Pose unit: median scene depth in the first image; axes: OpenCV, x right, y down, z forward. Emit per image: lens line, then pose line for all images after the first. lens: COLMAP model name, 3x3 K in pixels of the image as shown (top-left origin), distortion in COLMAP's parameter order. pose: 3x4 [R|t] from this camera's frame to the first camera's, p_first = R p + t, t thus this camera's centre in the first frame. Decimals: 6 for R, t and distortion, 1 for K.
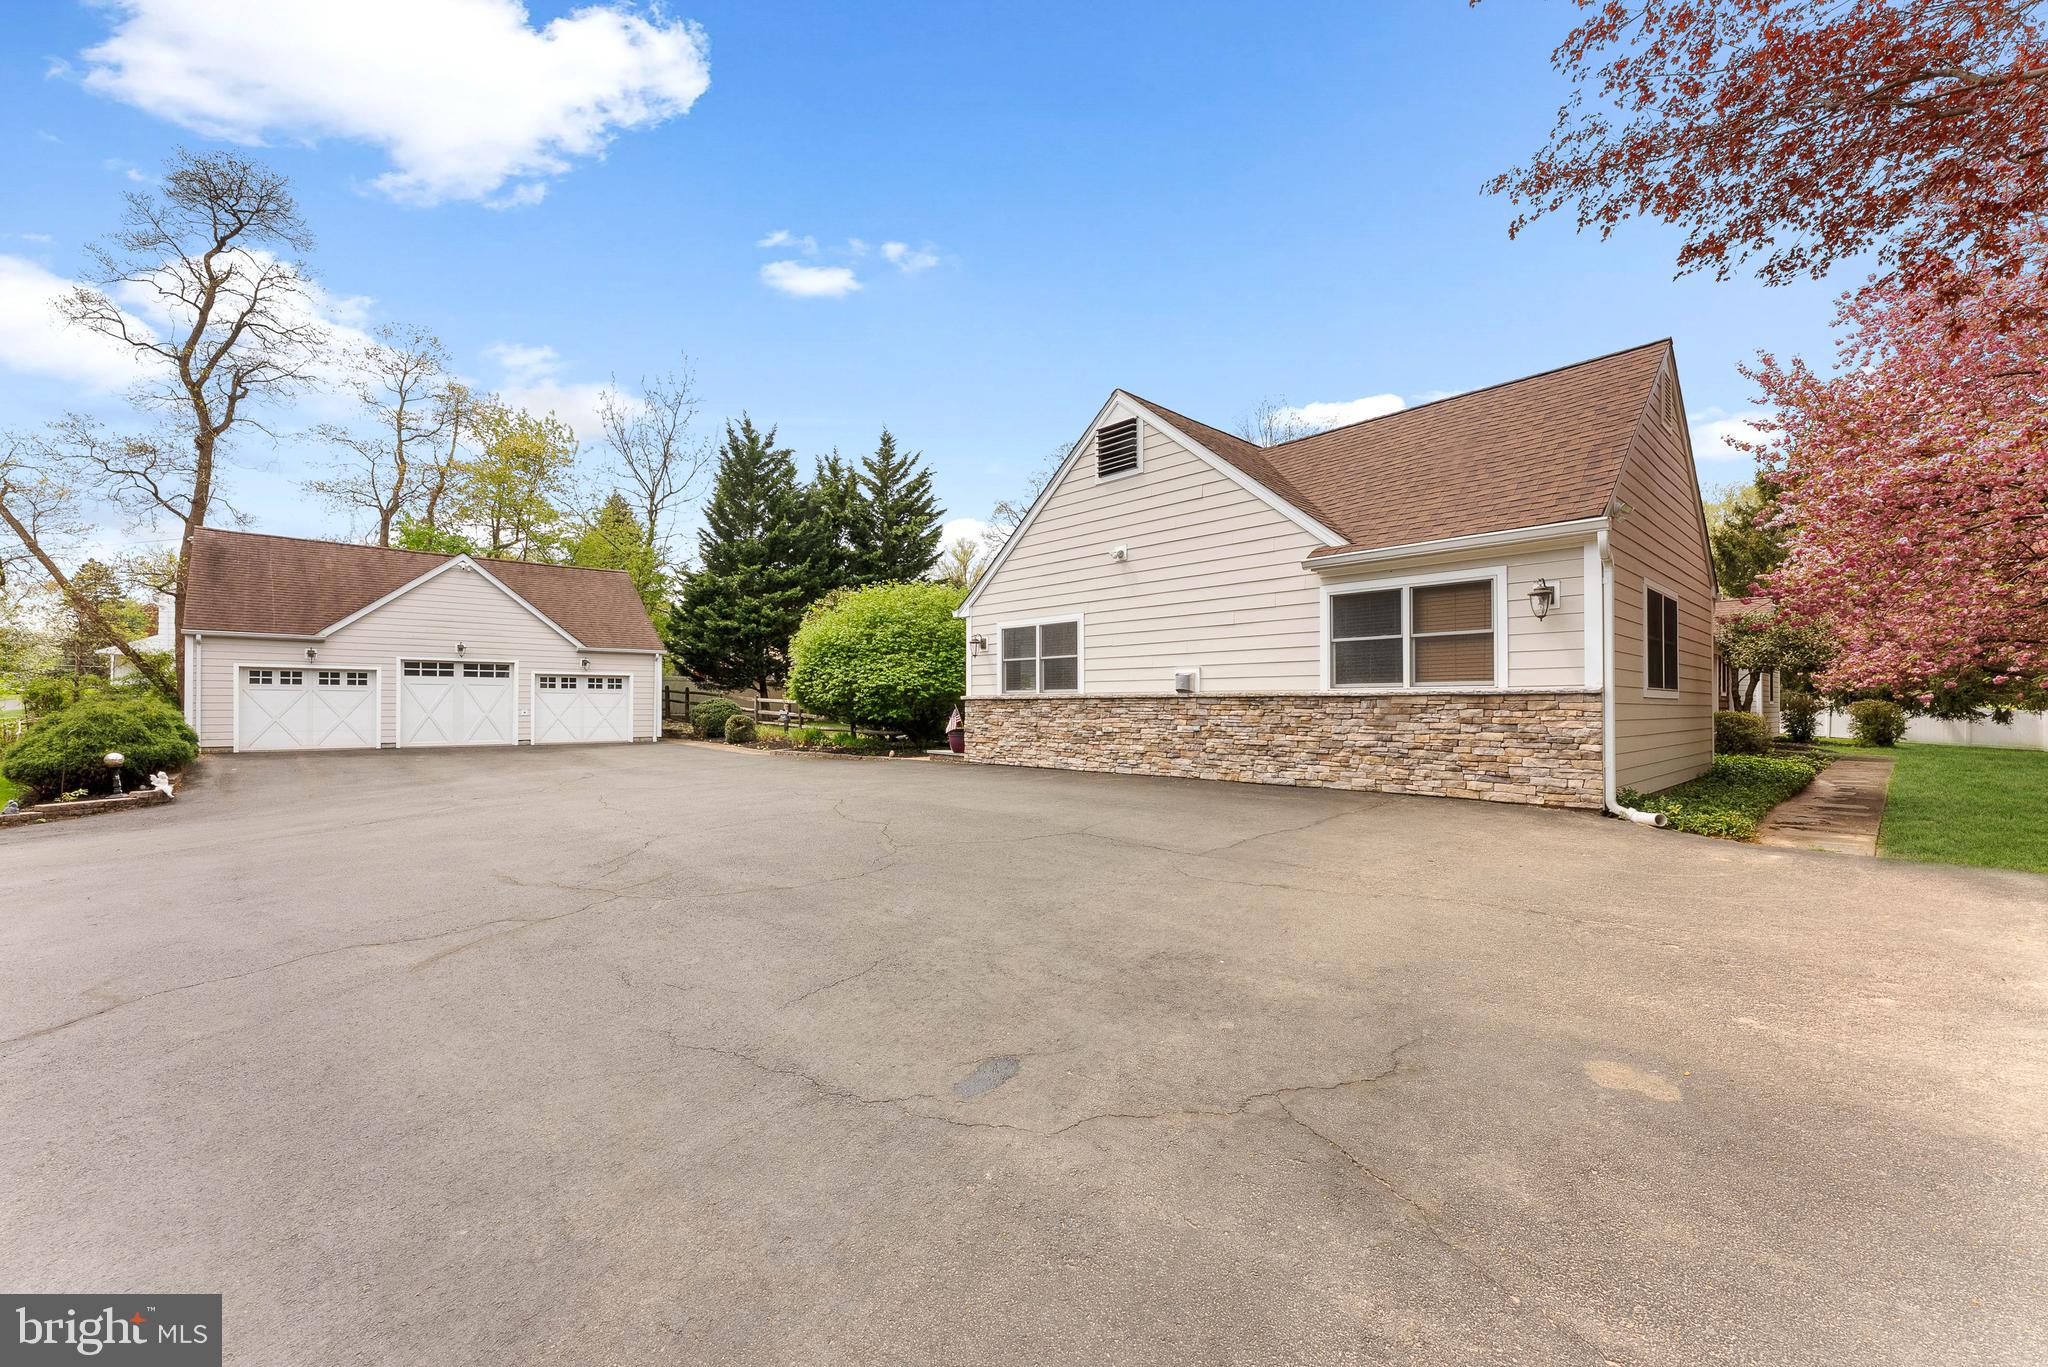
lens RADIAL K [[812.9, 0, 1024.0], [0, 812.9, 683.5], [0, 0, 1]] dist [0.001319, -0.004708]
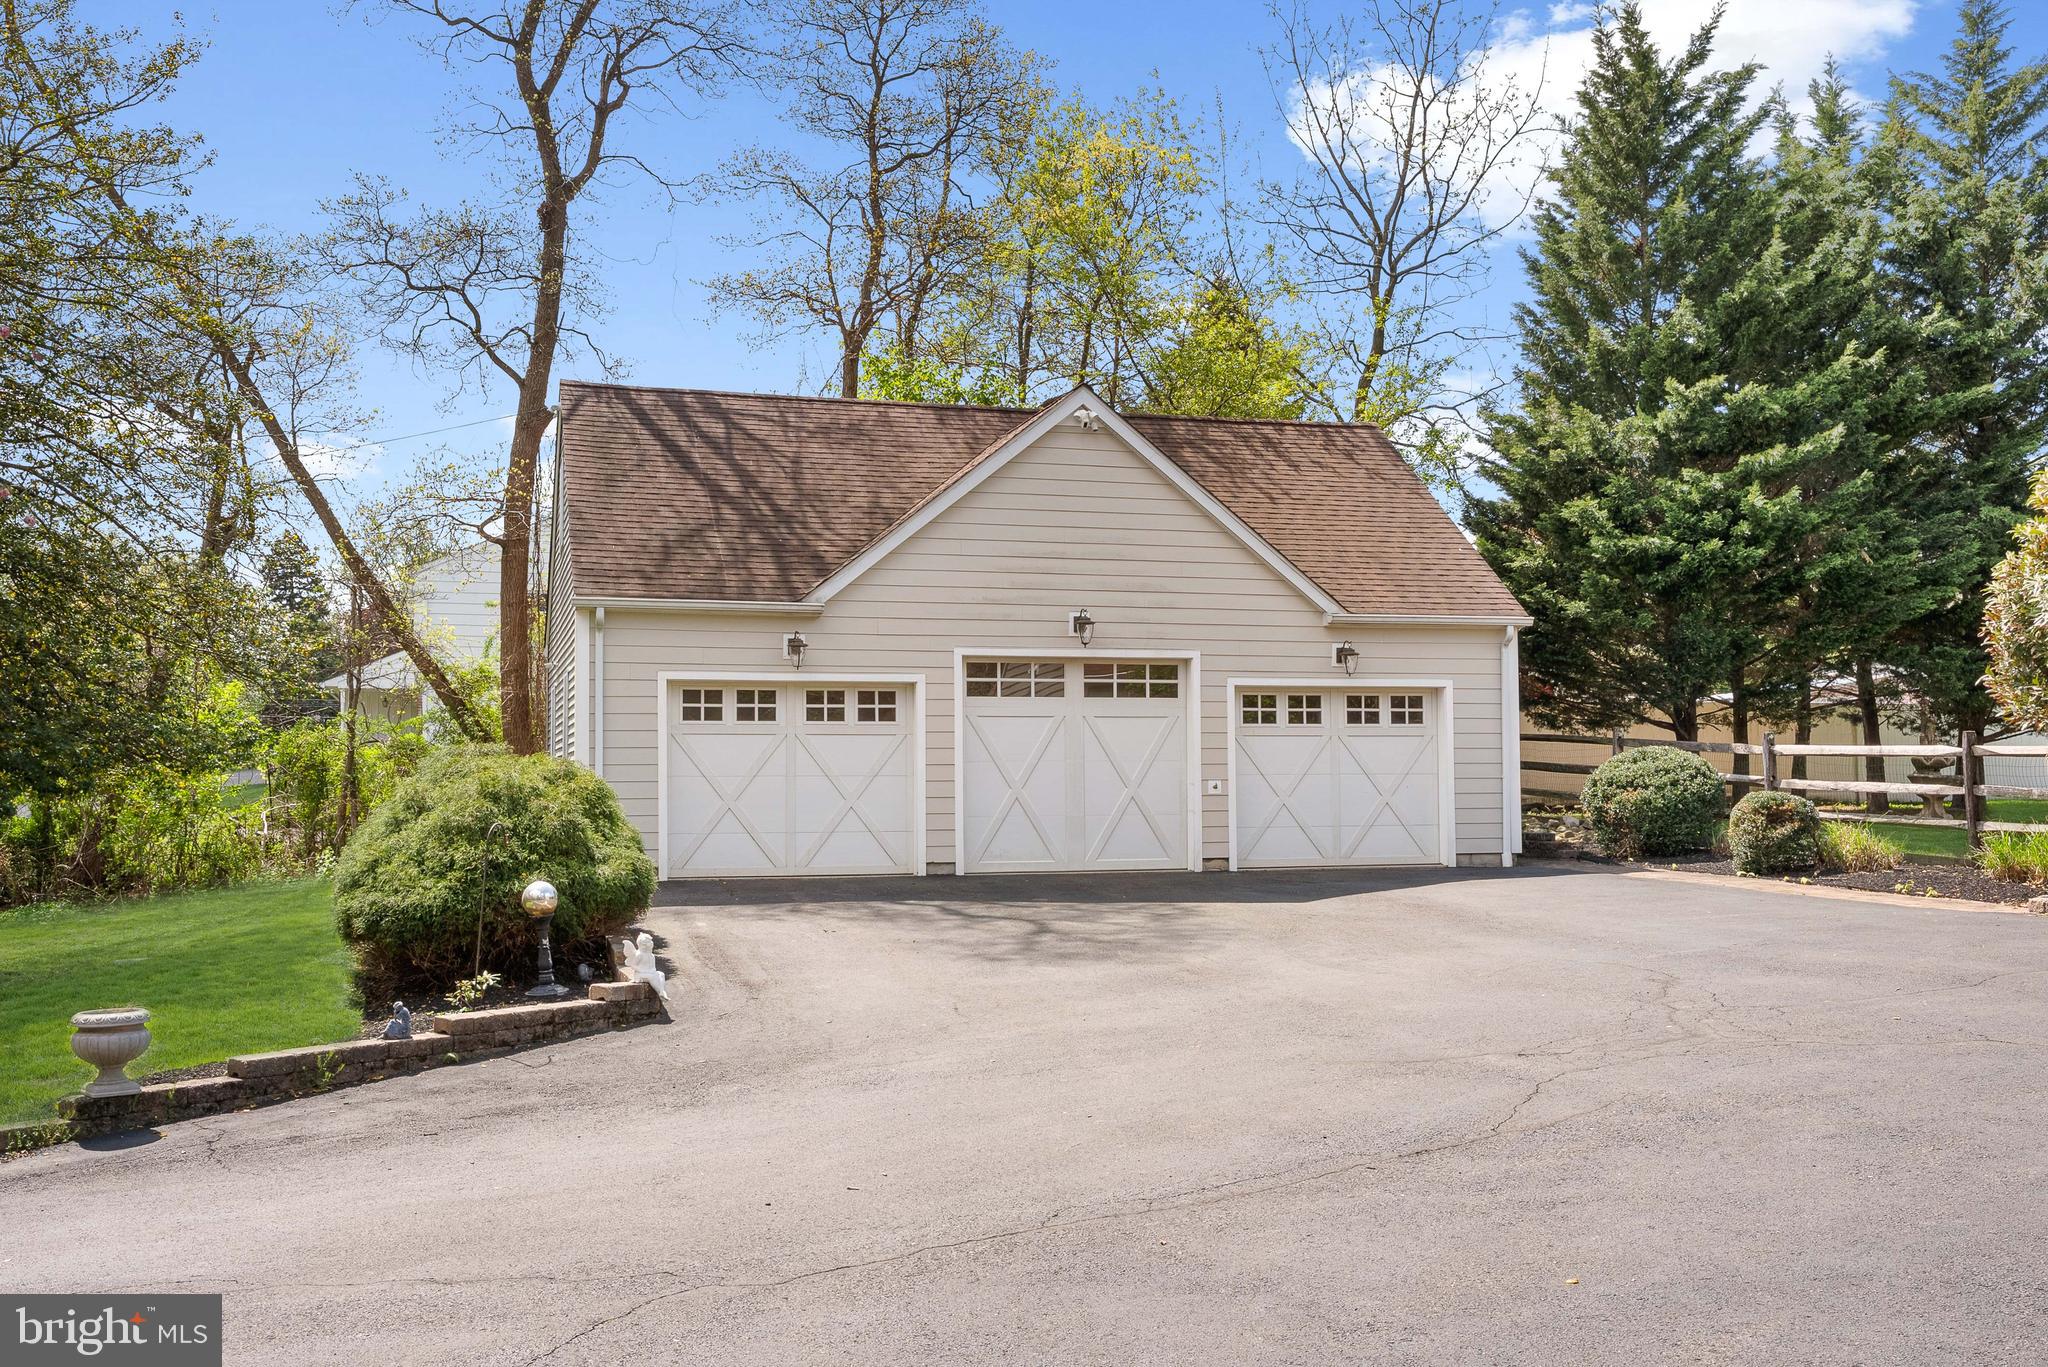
lens RADIAL K [[1833.4, 0, 1024.0], [0, 1833.4, 683.5], [0, 0, 1]] dist [-0.037376, -0.002584]
pose [[0.896916, -0.028838, -0.441260, -0.326457], [0.017111, 0.999387, -0.030535, 0.012105], [0.441871, 0.019837, 0.896859, 0.186932]]
